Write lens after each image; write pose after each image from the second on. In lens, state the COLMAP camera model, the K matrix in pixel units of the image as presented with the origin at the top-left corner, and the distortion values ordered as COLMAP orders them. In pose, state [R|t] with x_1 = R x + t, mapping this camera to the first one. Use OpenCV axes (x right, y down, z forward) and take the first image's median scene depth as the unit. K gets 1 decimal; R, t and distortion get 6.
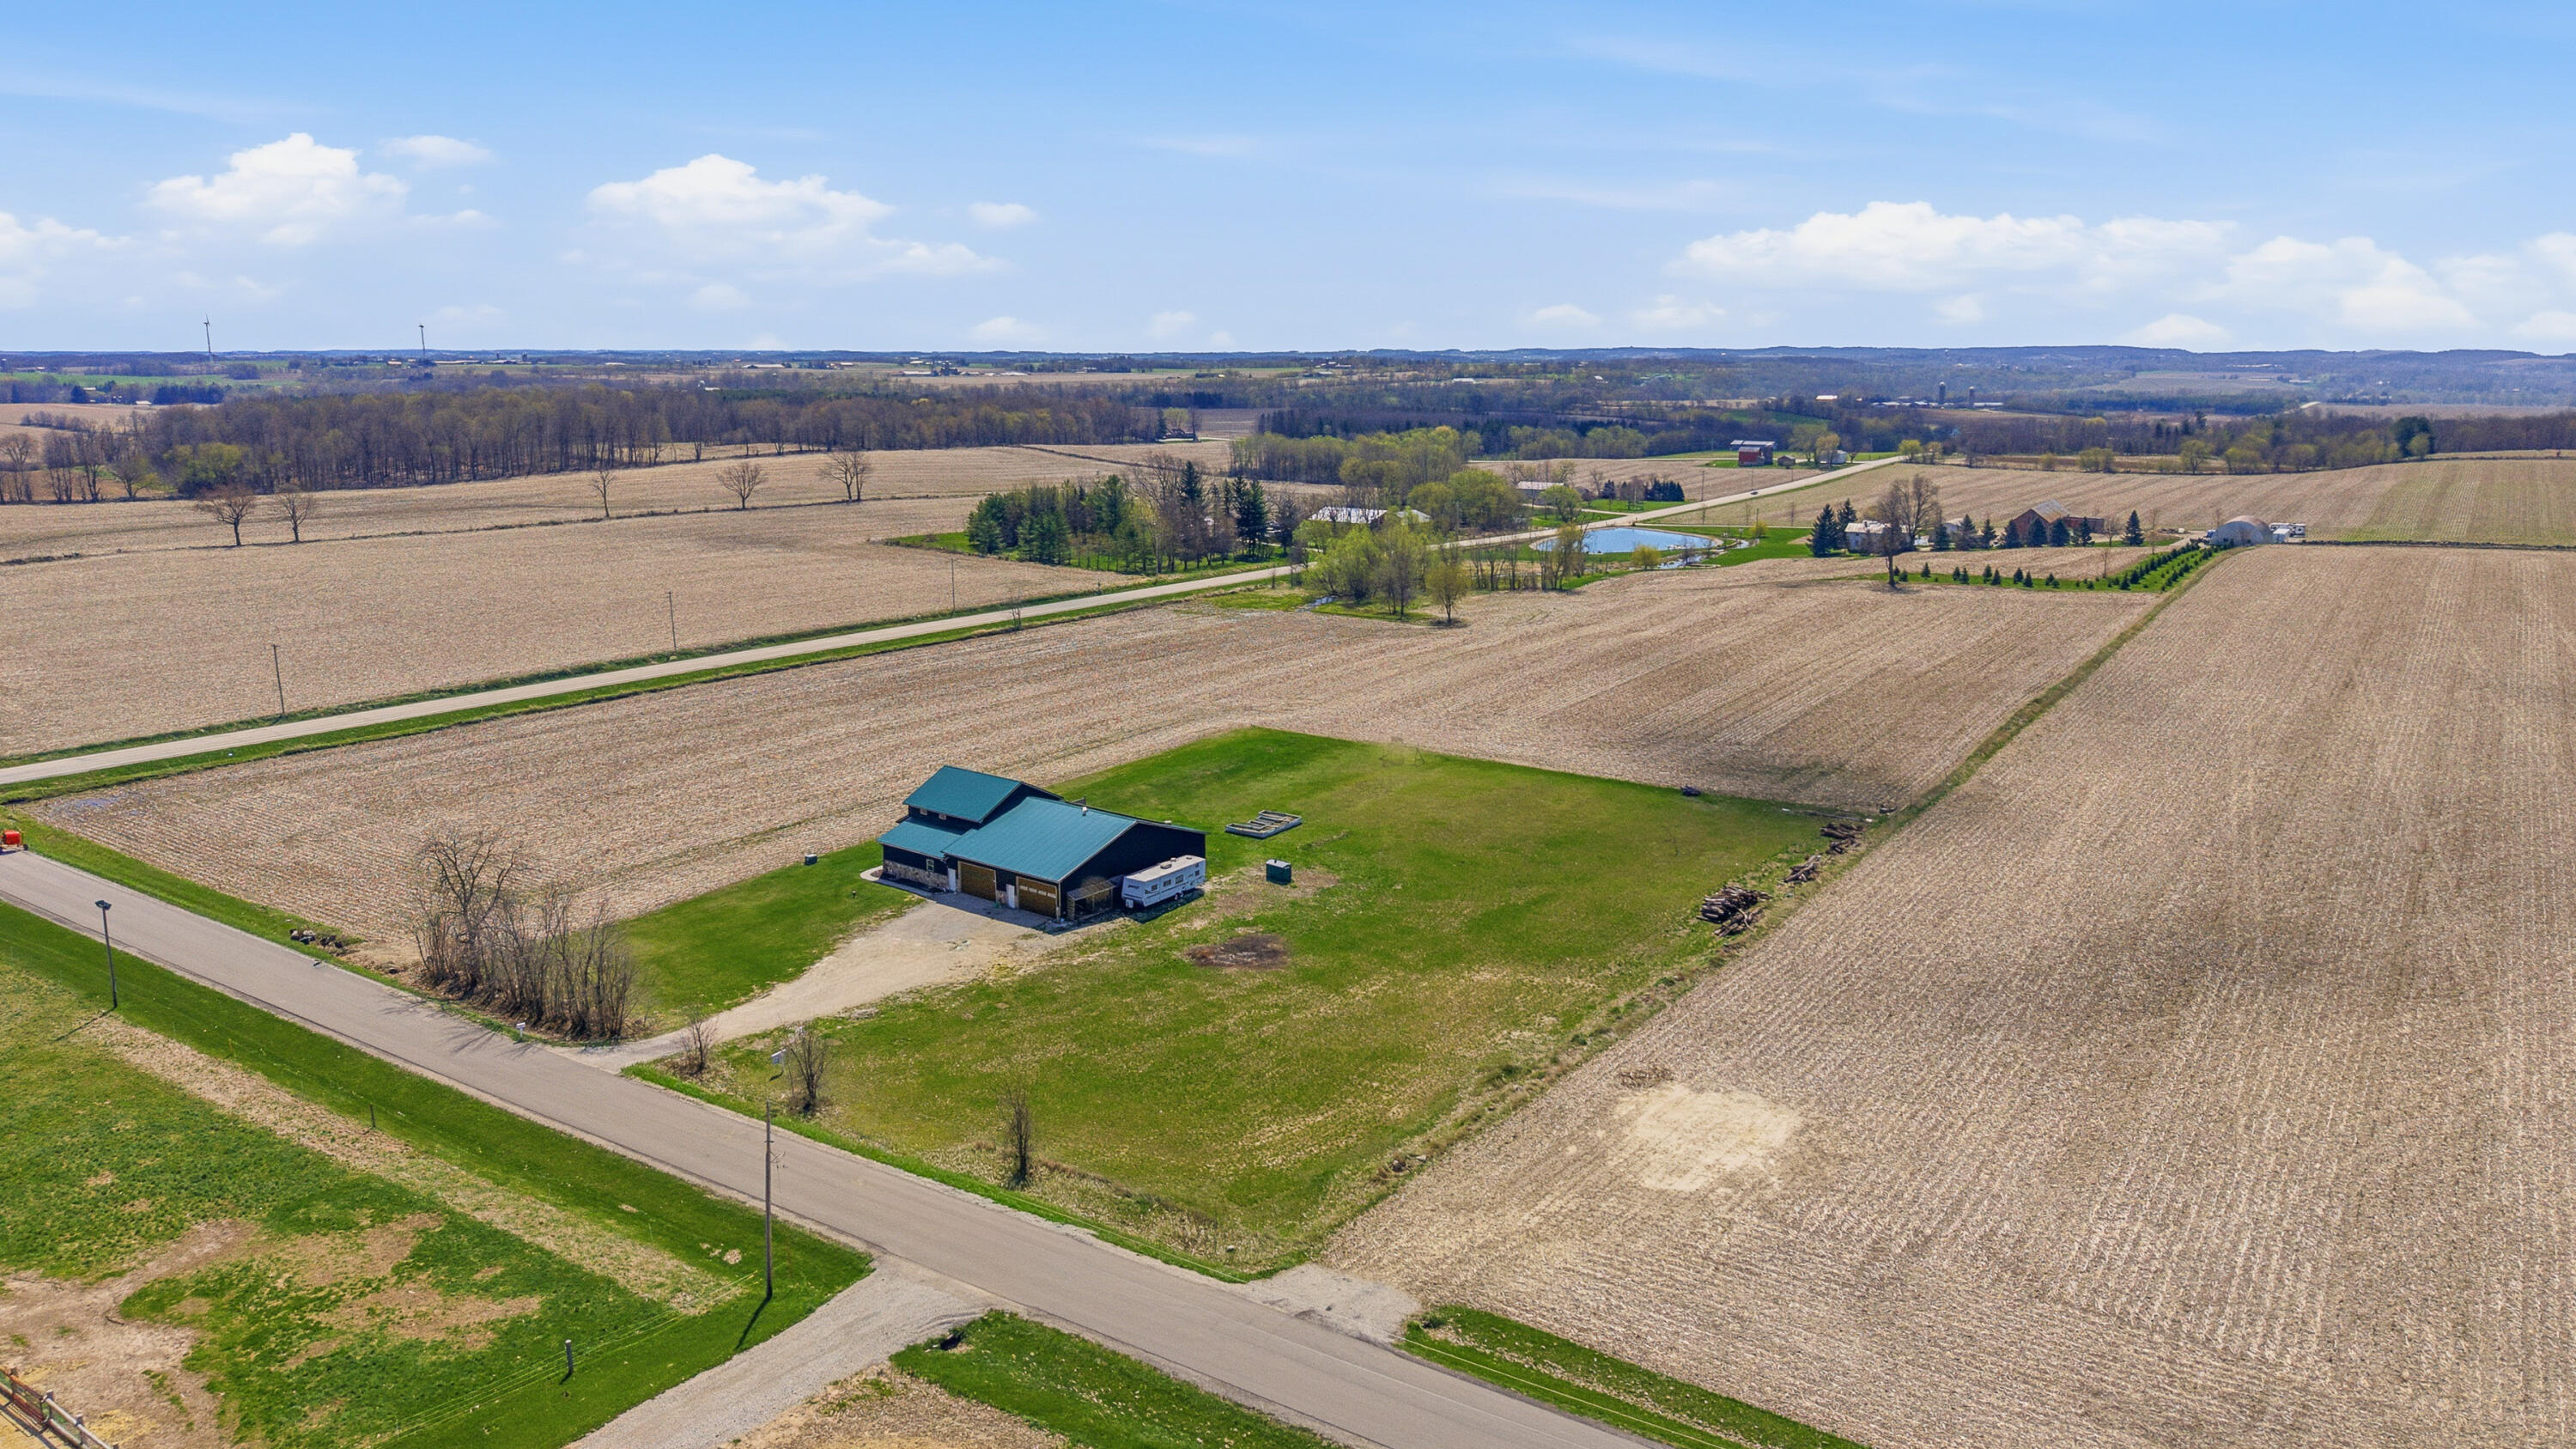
lens RADIAL K [[1821.2, 0, 1288.0], [0, 1821.2, 724.5], [0, 0, 1]] dist [0.080761, 0.001179]
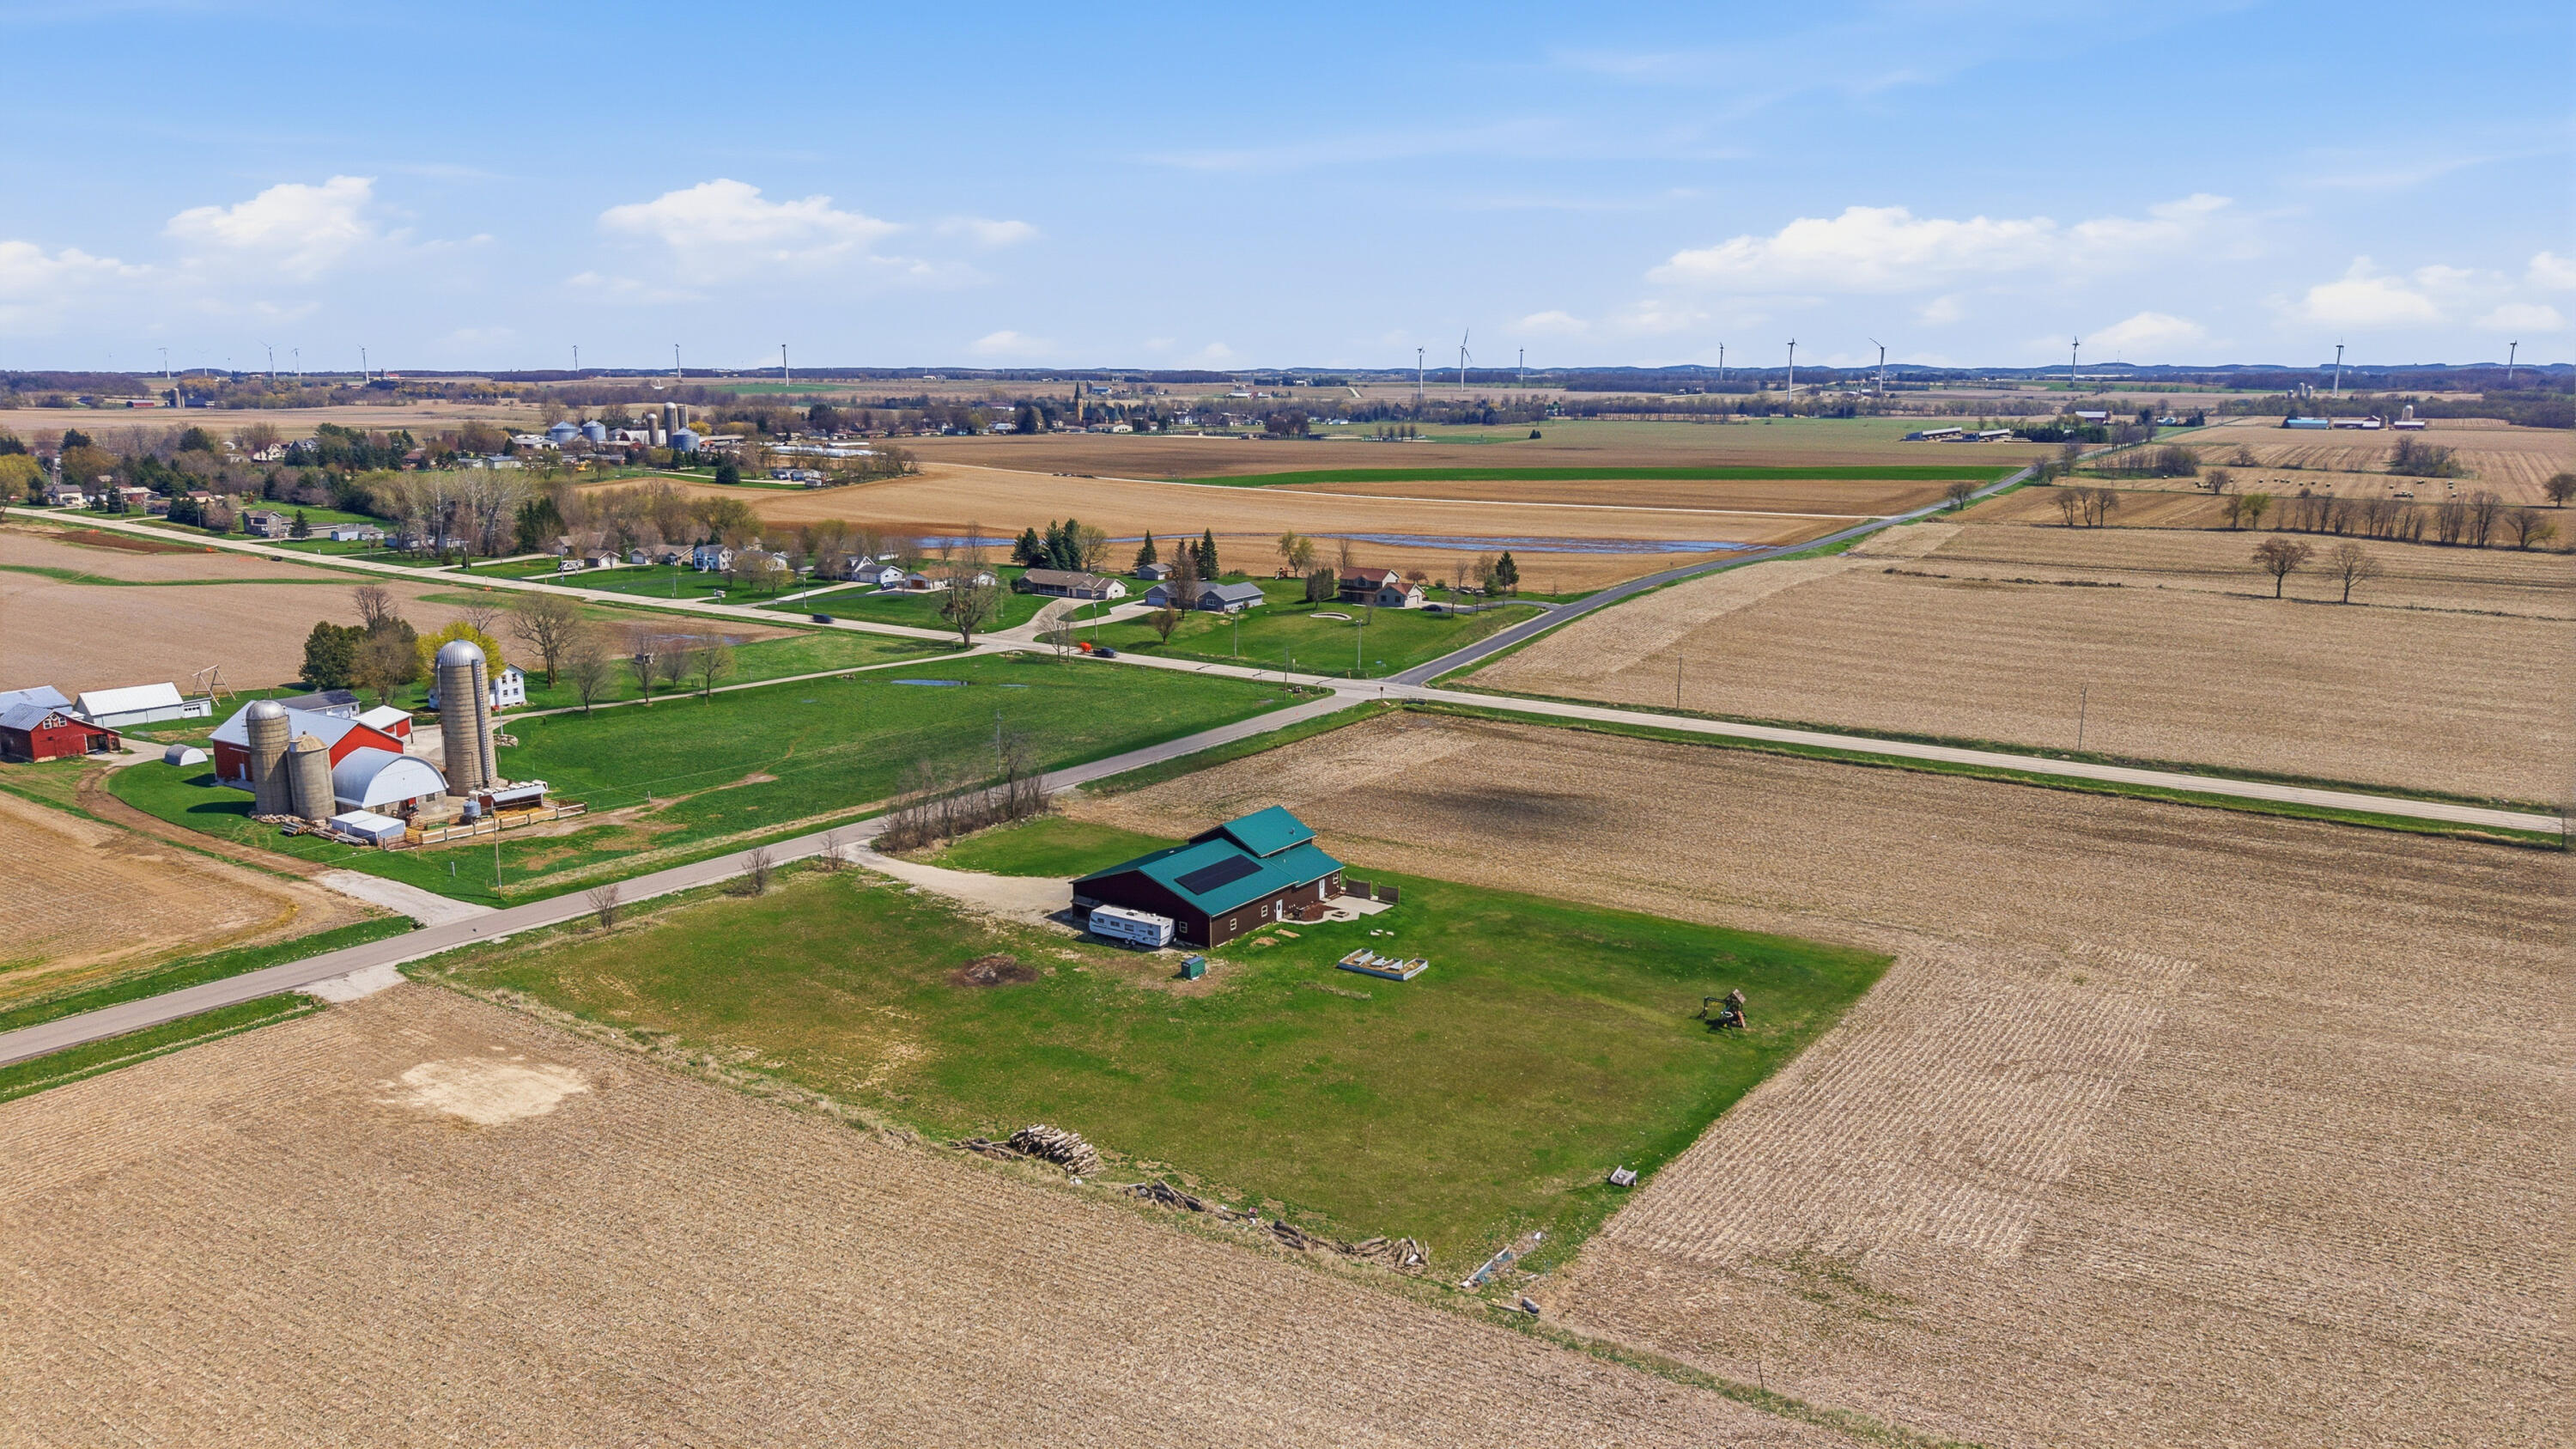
lens RADIAL K [[1719.4, 0, 1239.8], [0, 1719.4, 721.5], [0, 0, 1]] dist [0.002775, -0.000589]
pose [[0.010371, 0.206898, -0.978307, 1.202330], [-0.182351, 0.962346, 0.201590, -0.335783], [0.983179, 0.176305, 0.047708, 1.215191]]
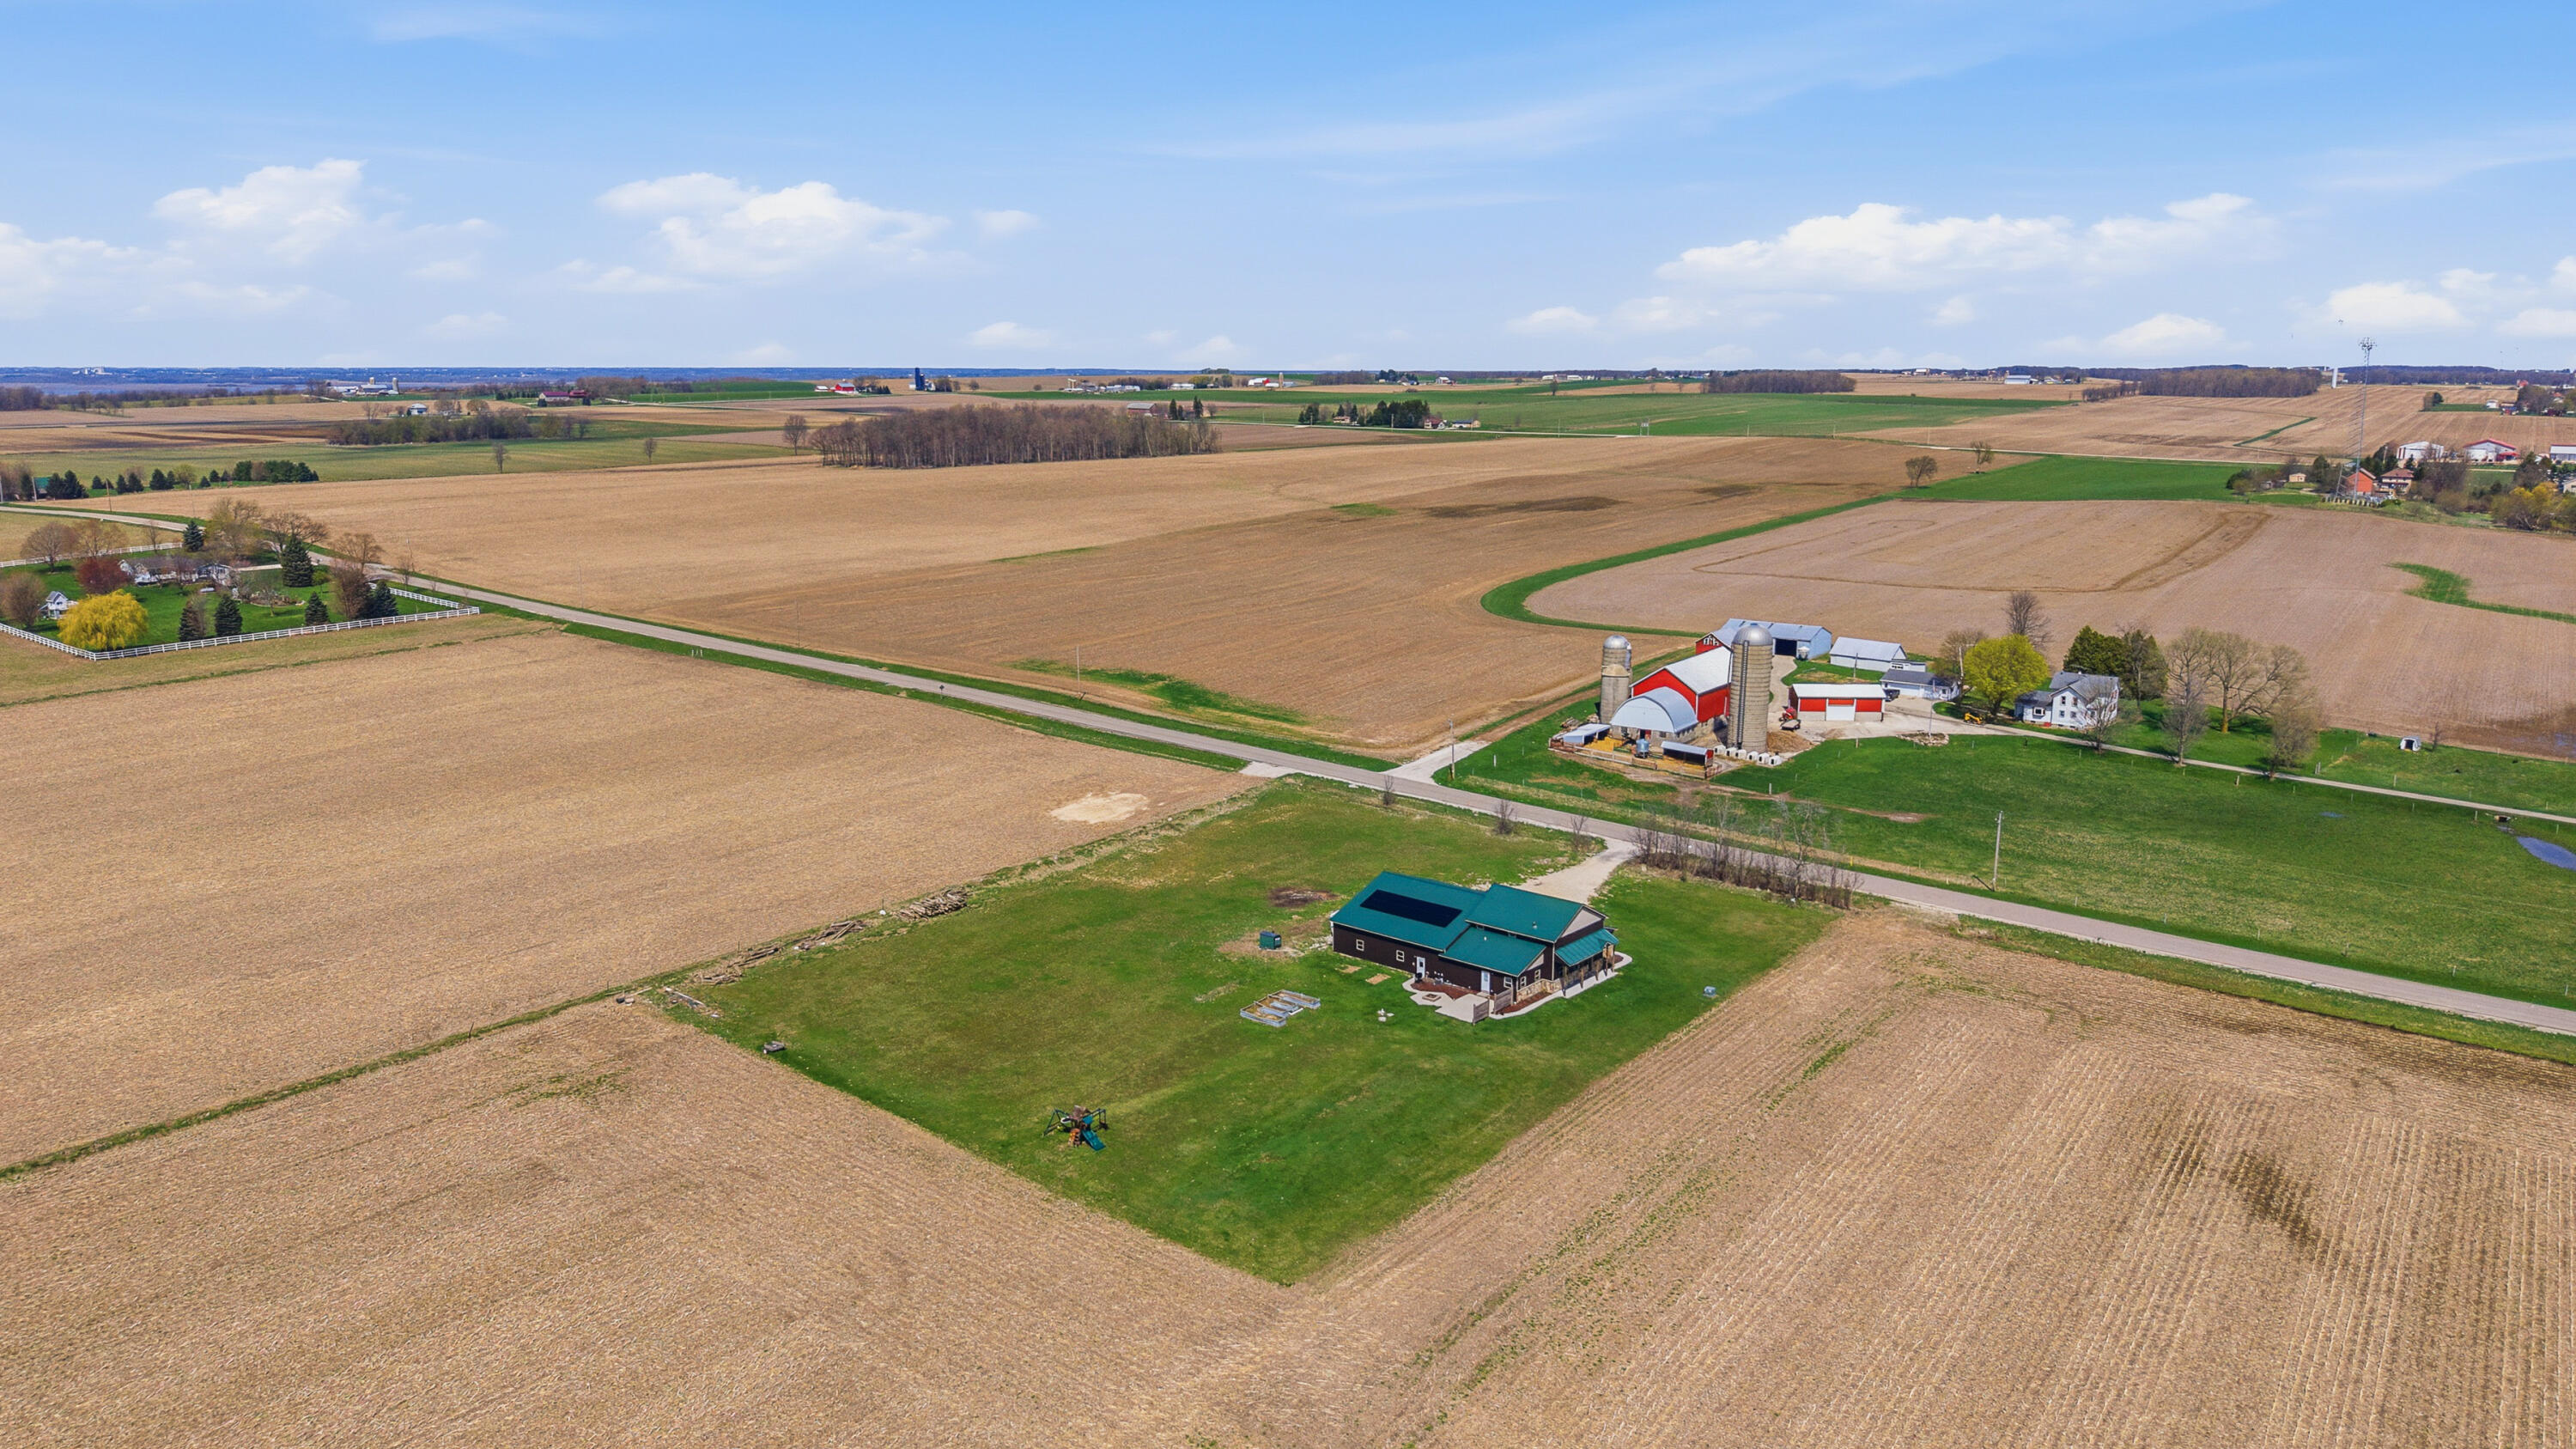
lens RADIAL K [[1719.4, 0, 1239.8], [0, 1719.4, 721.5], [0, 0, 1]] dist [0.002775, -0.000589]
pose [[-0.998902, -0.012418, 0.045181, -0.041694], [0.005941, 0.922892, 0.385014, -0.610328], [-0.046479, 0.384860, -0.921804, 2.511932]]
